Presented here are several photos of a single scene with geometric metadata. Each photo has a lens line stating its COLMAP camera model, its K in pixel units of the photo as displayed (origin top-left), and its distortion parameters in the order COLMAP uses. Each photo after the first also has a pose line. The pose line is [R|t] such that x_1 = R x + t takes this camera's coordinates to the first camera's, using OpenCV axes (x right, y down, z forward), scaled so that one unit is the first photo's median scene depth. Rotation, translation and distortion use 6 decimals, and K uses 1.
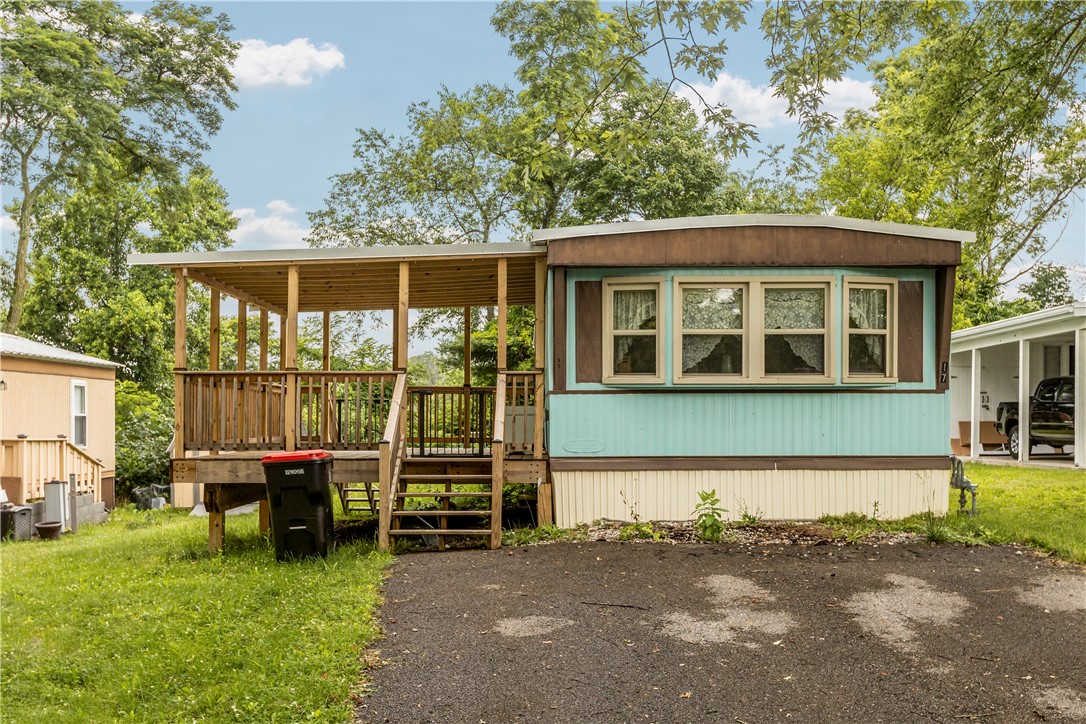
lens RADIAL K [[1111.4, 0, 541.1], [0, 1111.4, 416.1], [0, 0, 1]] dist [0.007840, -0.018442]
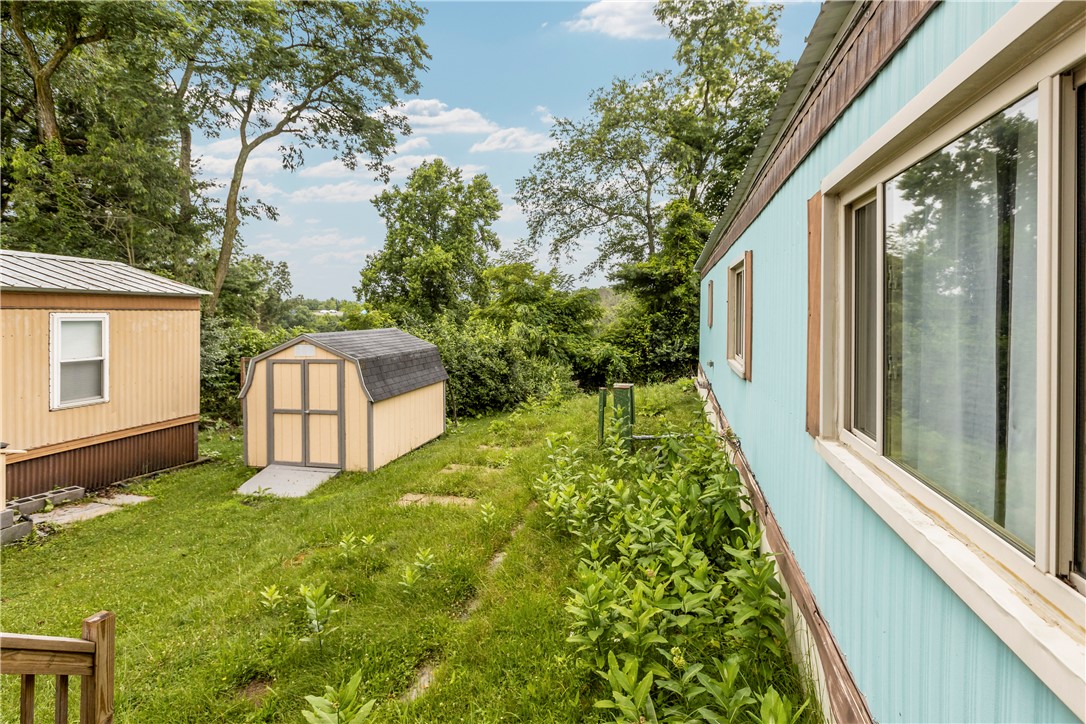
lens RADIAL K [[512.1, 0, 546.3], [0, 512.1, 308.6], [0, 0, 1]] dist [0.001140, 0.000118]
pose [[0.967576, 0.006746, -0.252490, -0.046646], [-0.008520, 0.999946, -0.005933, -0.069625], [0.252436, 0.007892, 0.967581, 1.426227]]
